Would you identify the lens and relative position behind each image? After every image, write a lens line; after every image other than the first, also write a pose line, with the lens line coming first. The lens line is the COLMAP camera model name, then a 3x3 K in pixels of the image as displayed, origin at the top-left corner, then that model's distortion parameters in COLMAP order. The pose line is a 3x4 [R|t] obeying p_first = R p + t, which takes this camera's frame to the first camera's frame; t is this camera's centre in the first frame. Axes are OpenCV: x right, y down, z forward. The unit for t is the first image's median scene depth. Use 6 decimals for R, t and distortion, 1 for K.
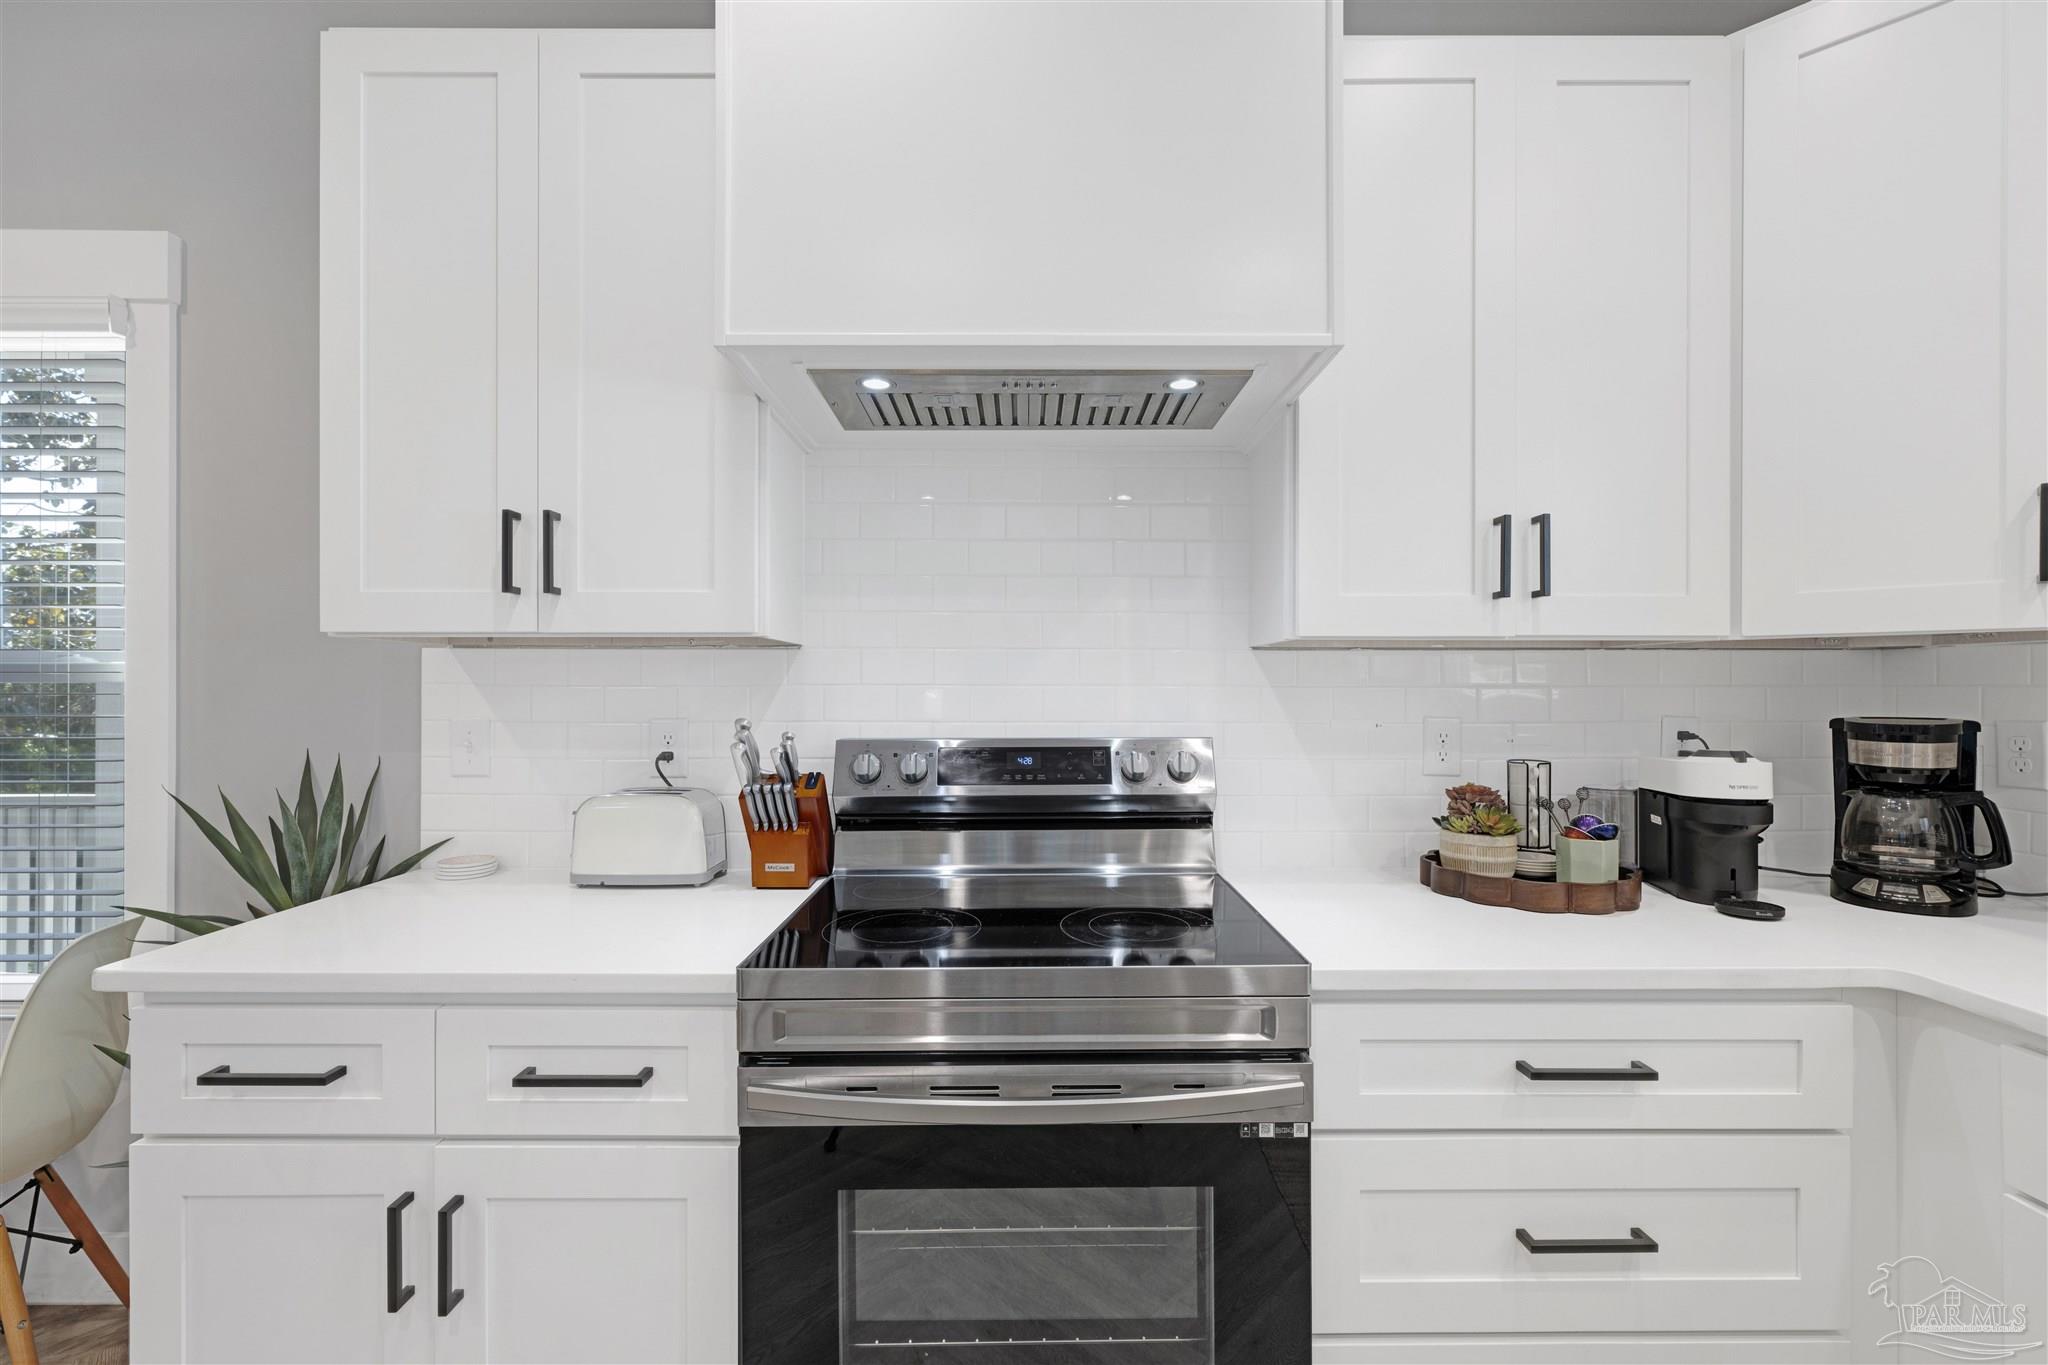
lens RADIAL K [[886.4, 0, 1027.4], [0, 886.4, 676.0], [0, 0, 1]] dist [-0.004859, 0.001143]
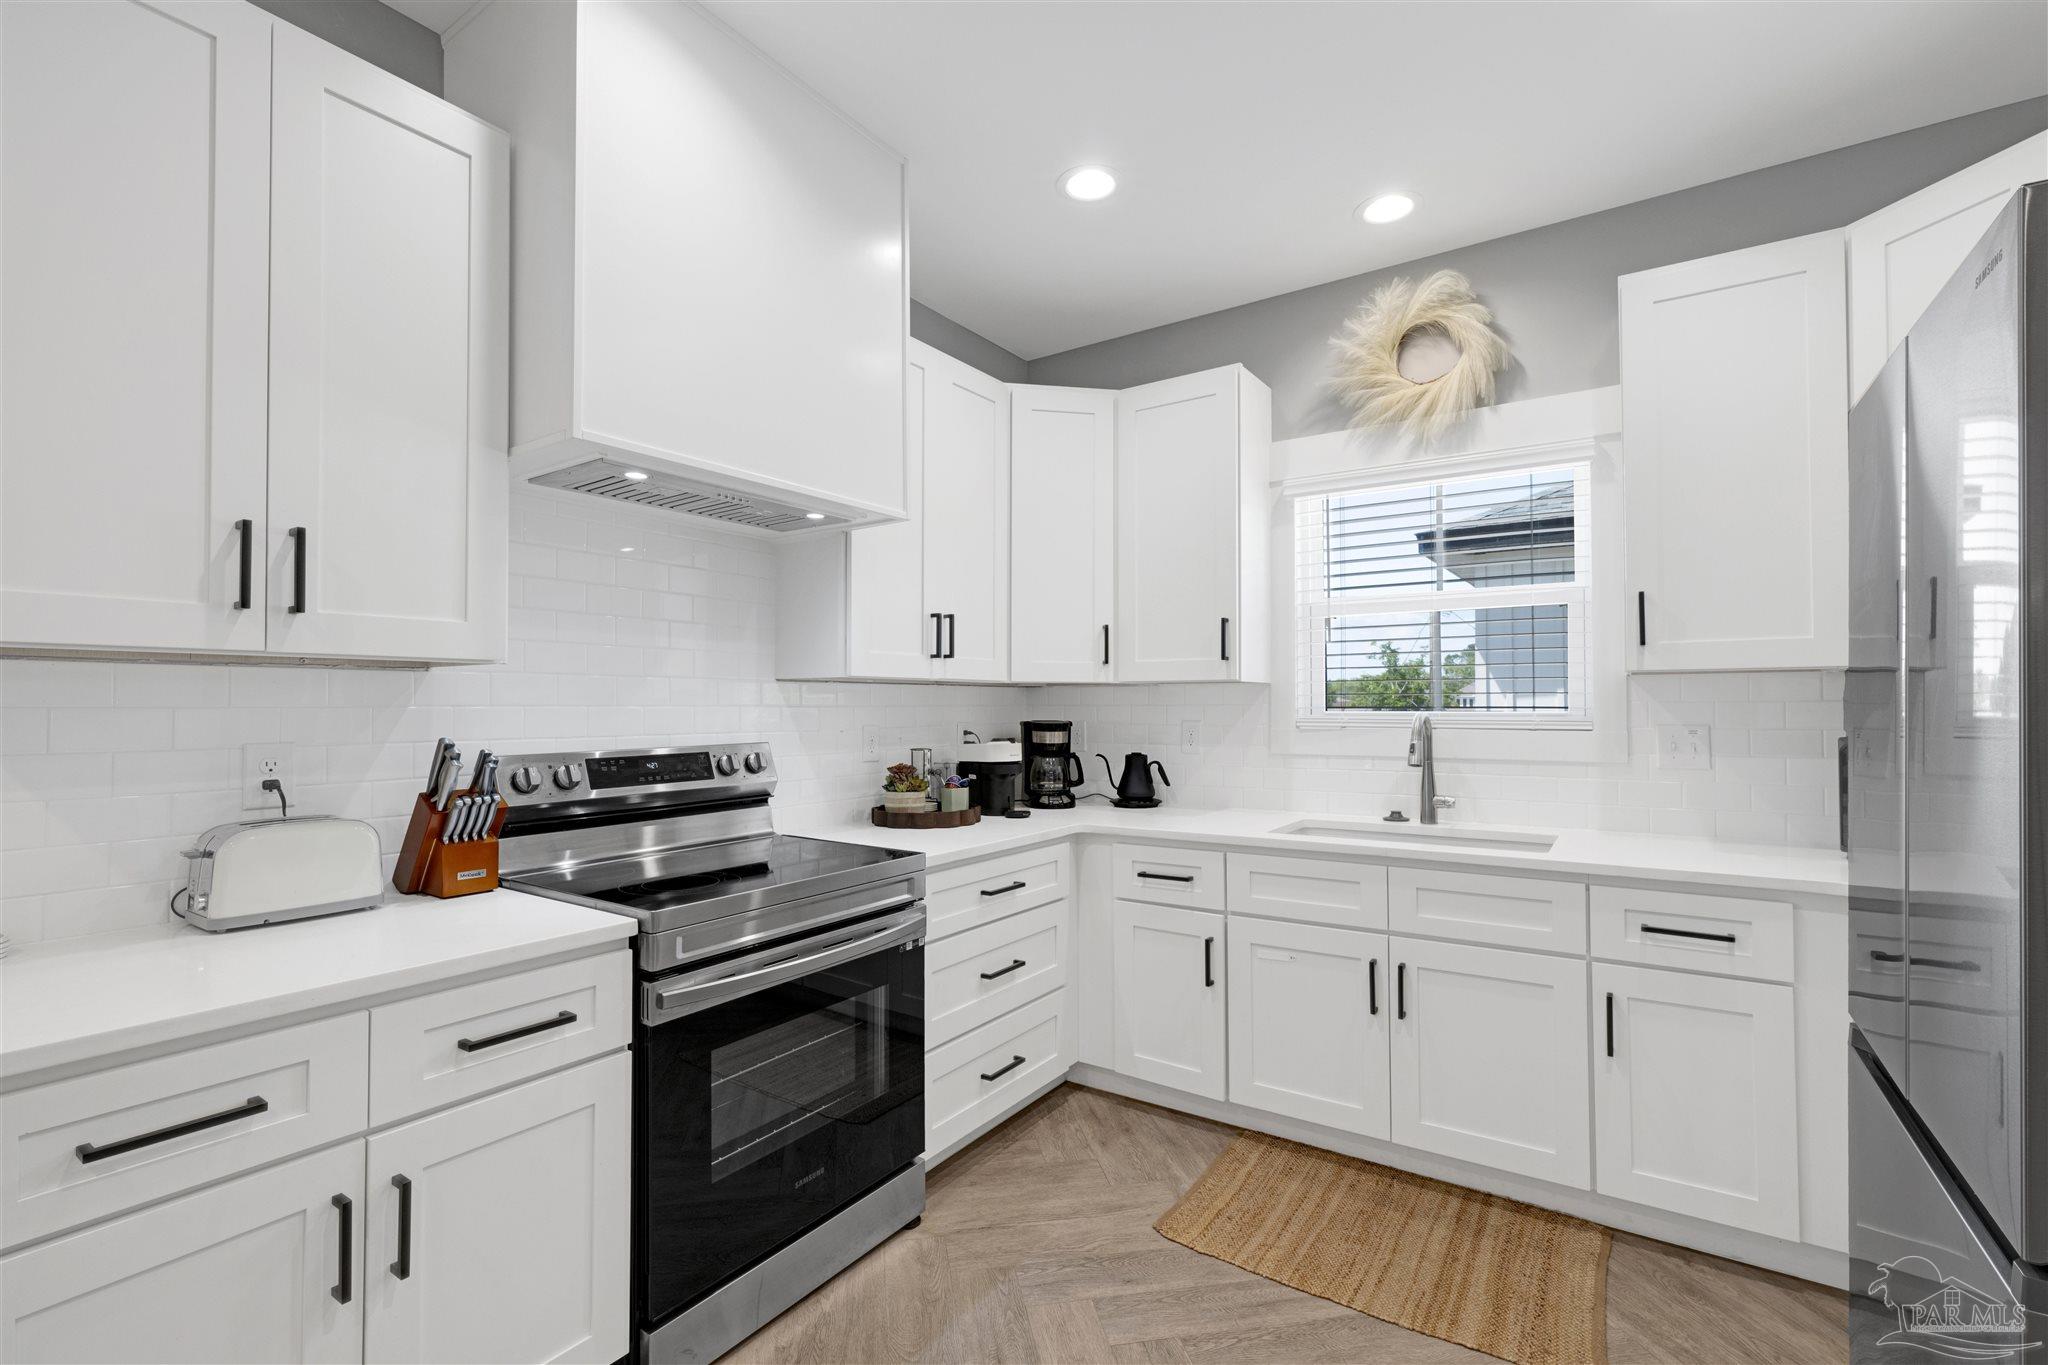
lens RADIAL K [[886.4, 0, 1018.0], [0, 886.4, 695.2], [0, 0, 1]] dist [-0.004859, 0.001143]
pose [[0.578705, 0.007931, 0.815498, -0.827512], [-0.008975, 0.999954, -0.003356, -0.007260], [-0.815488, -0.005377, 0.578750, -0.193373]]
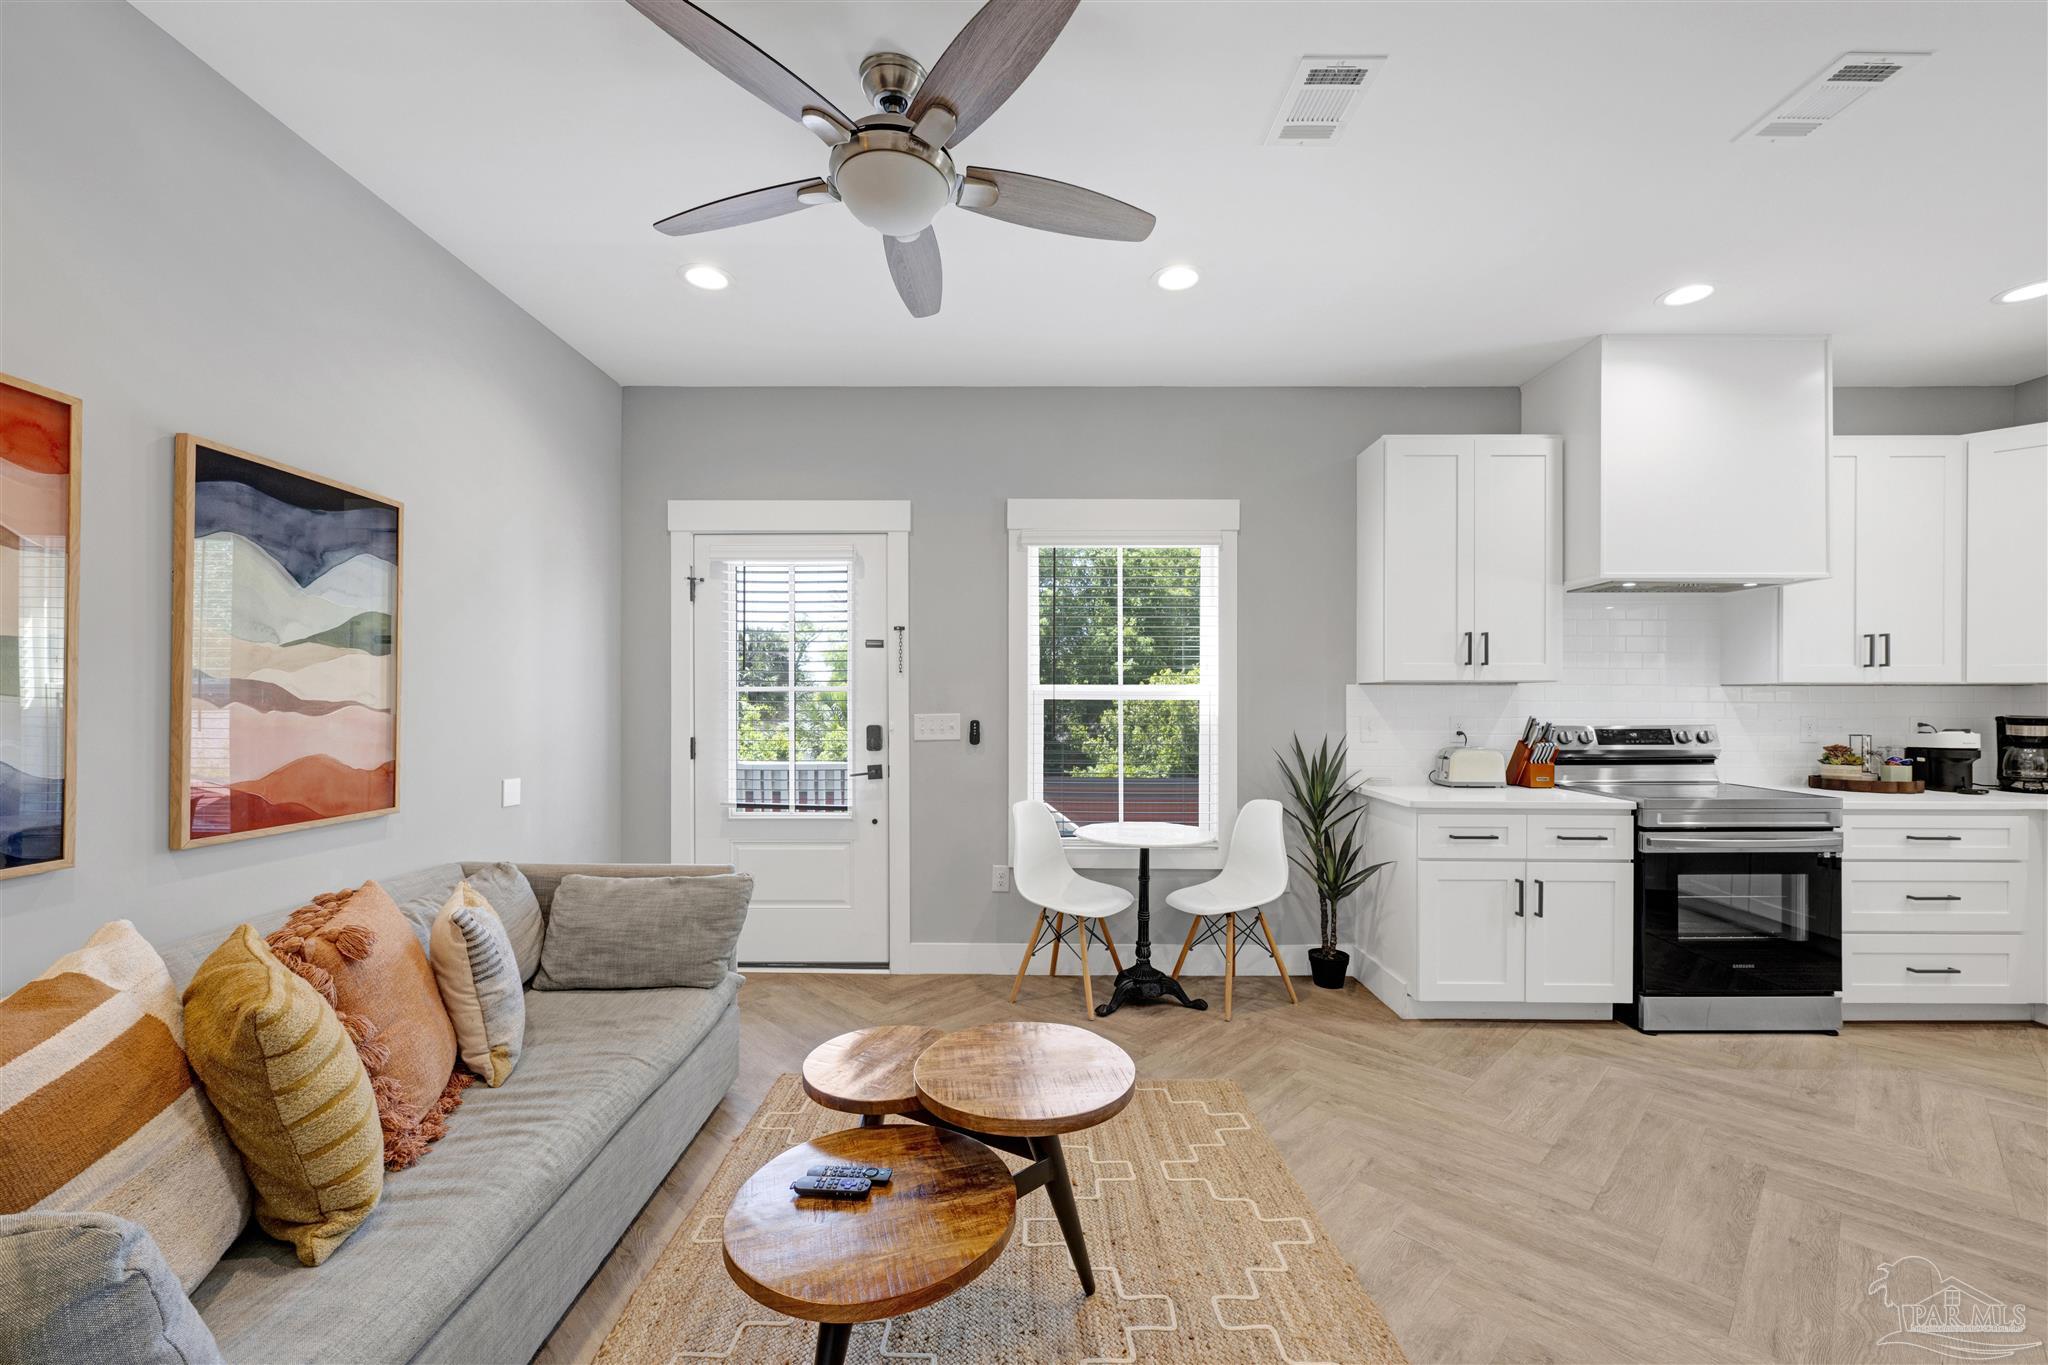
lens RADIAL K [[829.0, 0, 1032.9], [0, 829.0, 696.1], [0, 0, 1]] dist [0.002474, -0.000450]
pose [[0.999909, 0.001297, -0.013446, -1.706572], [-0.001194, 0.999970, 0.007674, -0.021304], [0.013455, -0.007658, 0.999880, -1.307557]]
